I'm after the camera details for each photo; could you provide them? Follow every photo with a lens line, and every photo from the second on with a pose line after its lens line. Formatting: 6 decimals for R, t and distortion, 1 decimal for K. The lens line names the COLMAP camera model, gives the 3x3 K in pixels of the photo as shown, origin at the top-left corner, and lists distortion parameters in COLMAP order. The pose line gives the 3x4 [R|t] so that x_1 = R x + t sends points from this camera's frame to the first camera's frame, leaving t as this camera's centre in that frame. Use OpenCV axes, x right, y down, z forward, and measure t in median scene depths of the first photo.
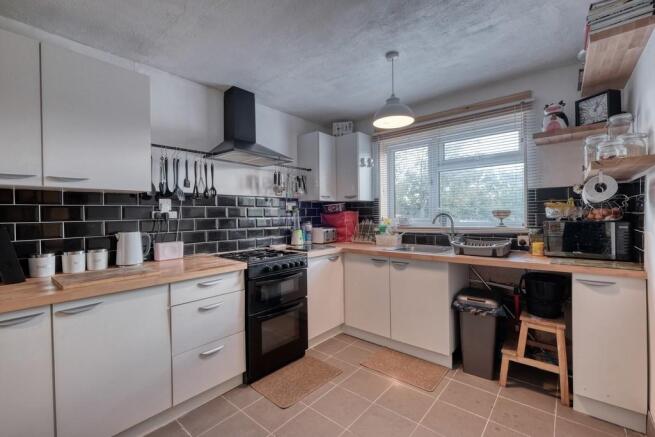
lens RADIAL K [[285.6, 0, 326.2], [0, 285.6, 217.3], [0, 0, 1]] dist [-0.001392, -0.000146]
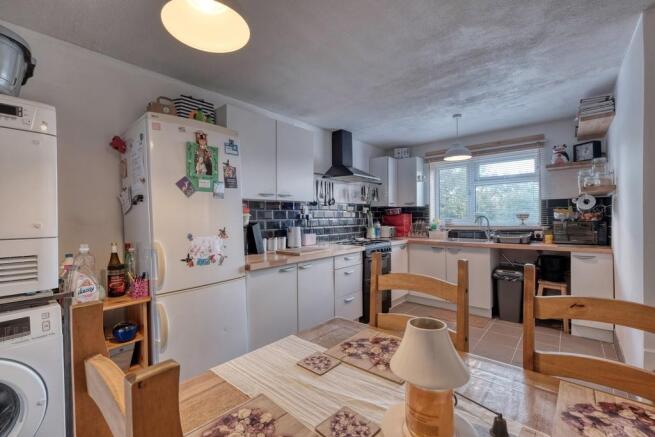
lens RADIAL K [[285.4, 0, 327.5], [0, 285.4, 218.5], [0, 0, 1]] dist [0.001334, 0.000175]
pose [[0.999988, 0.003564, -0.003220, -0.436927], [-0.003572, 0.999990, -0.002628, 0.007766], [0.003211, 0.002640, 0.999991, -0.531889]]
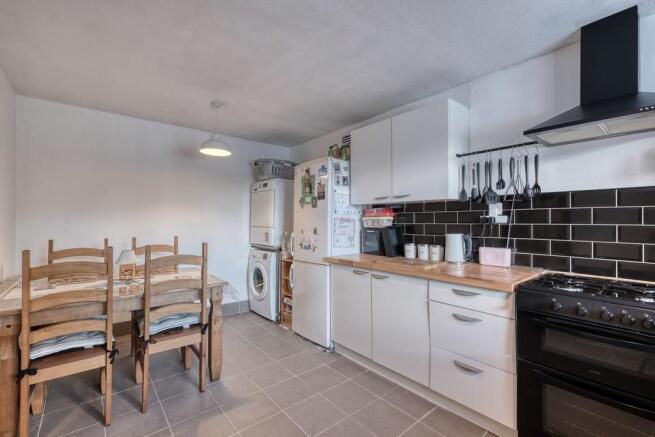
lens RADIAL K [[285.4, 0, 327.5], [0, 285.4, 218.5], [0, 0, 1]] dist [0.001334, 0.000175]
pose [[-0.170830, 0.005668, -0.985284, 0.489443], [-0.005602, 0.999962, 0.006724, -0.014160], [0.985285, 0.006668, -0.170791, 0.593824]]
